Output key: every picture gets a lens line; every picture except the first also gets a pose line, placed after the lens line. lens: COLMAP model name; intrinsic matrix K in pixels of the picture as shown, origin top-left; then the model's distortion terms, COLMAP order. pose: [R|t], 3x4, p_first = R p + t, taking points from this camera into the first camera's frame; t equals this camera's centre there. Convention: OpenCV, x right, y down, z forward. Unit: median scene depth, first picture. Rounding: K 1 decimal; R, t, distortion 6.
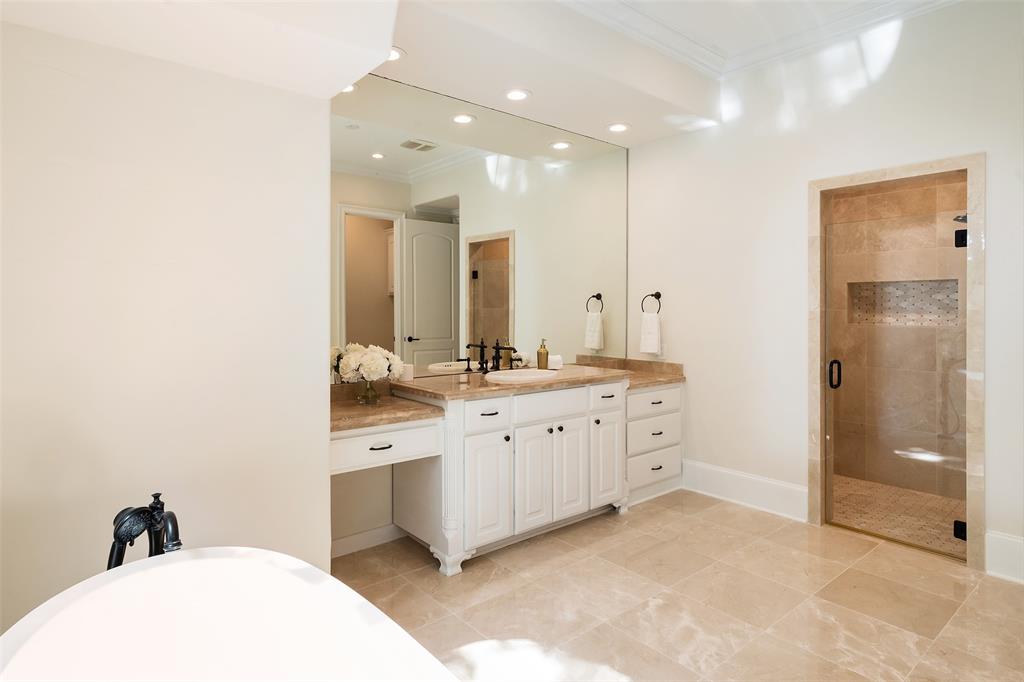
lens RADIAL K [[559.9, 0, 513.1], [0, 559.9, 311.6], [0, 0, 1]] dist [0.027440, 0.000507]
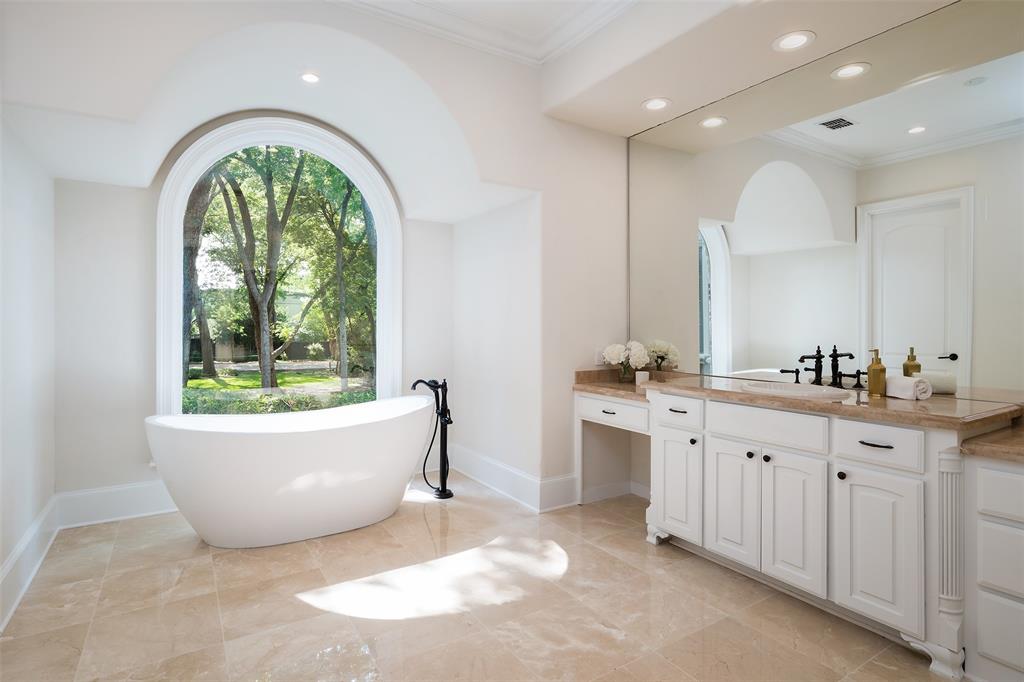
lens RADIAL K [[526.9, 0, 508.5], [0, 526.9, 325.7], [0, 0, 1]] dist [-0.000048, 0.000669]
pose [[-0.125293, -0.001221, -0.992119, 0.762831], [-0.004832, 0.999988, -0.000621, 0.022779], [0.992108, 0.004716, -0.125298, 0.651105]]
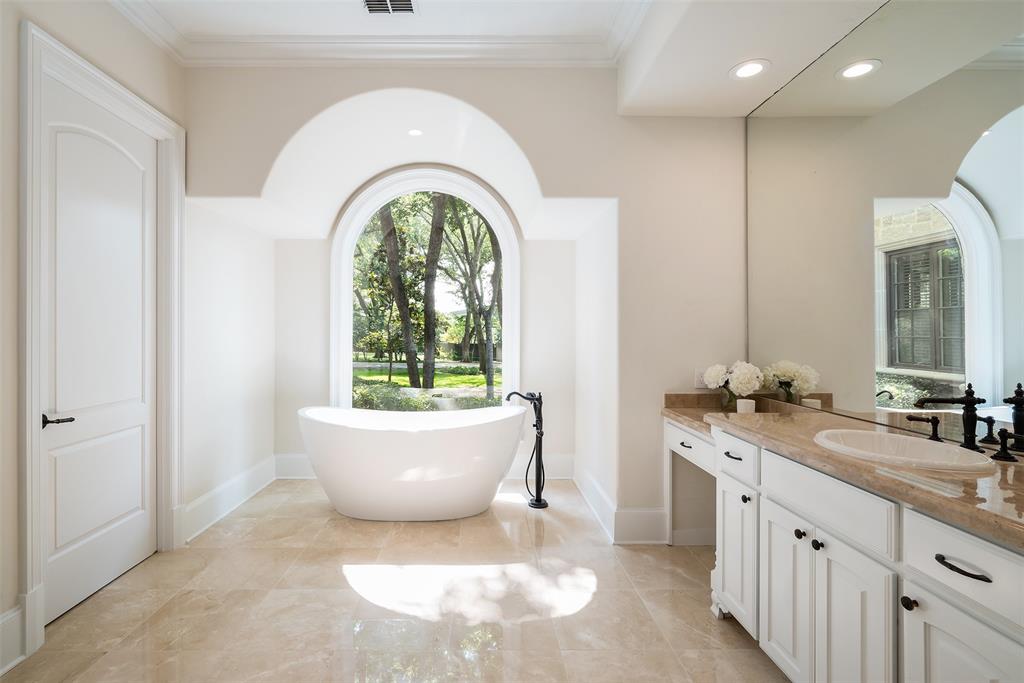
lens RADIAL K [[474.7, 0, 489.6], [0, 474.7, 329.3], [0, 0, 1]] dist [-0.000300, 0.000365]
pose [[-0.627767, -0.006972, -0.778370, 0.568618], [-0.004997, 0.999975, -0.004927, 0.004371], [0.778385, 0.000796, -0.627786, 0.924227]]
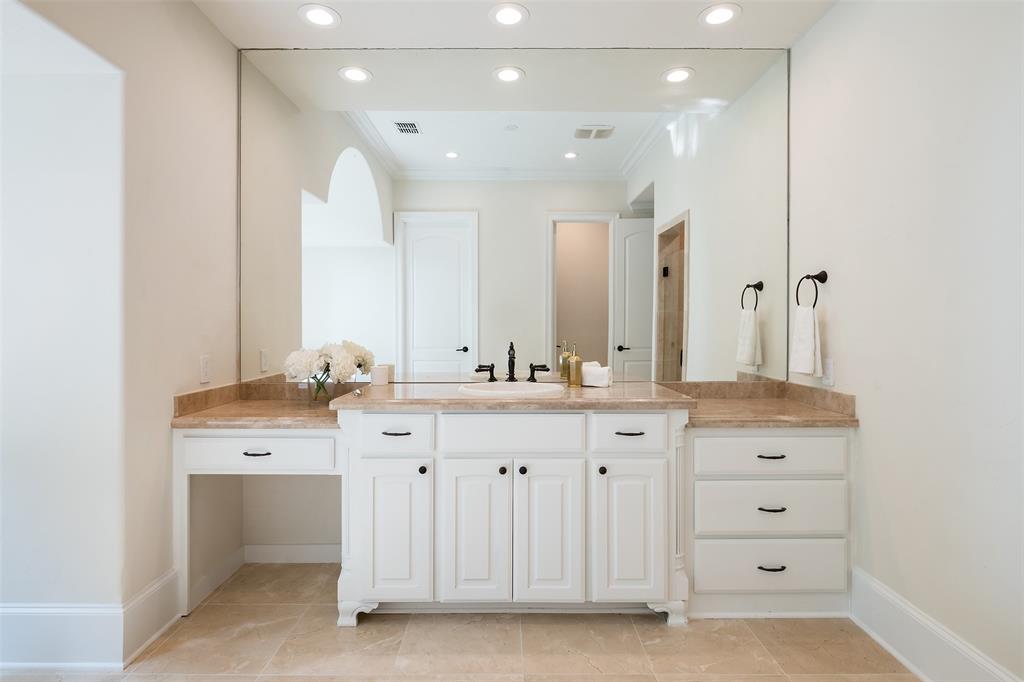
lens RADIAL K [[520.6, 0, 508.0], [0, 520.6, 325.7], [0, 0, 1]] dist [0.002073, -0.000408]
pose [[0.767601, -0.002739, -0.640922, 0.426653], [-0.000084, 0.999990, -0.004373, 0.030268], [0.640928, 0.003411, 0.767593, 0.441140]]
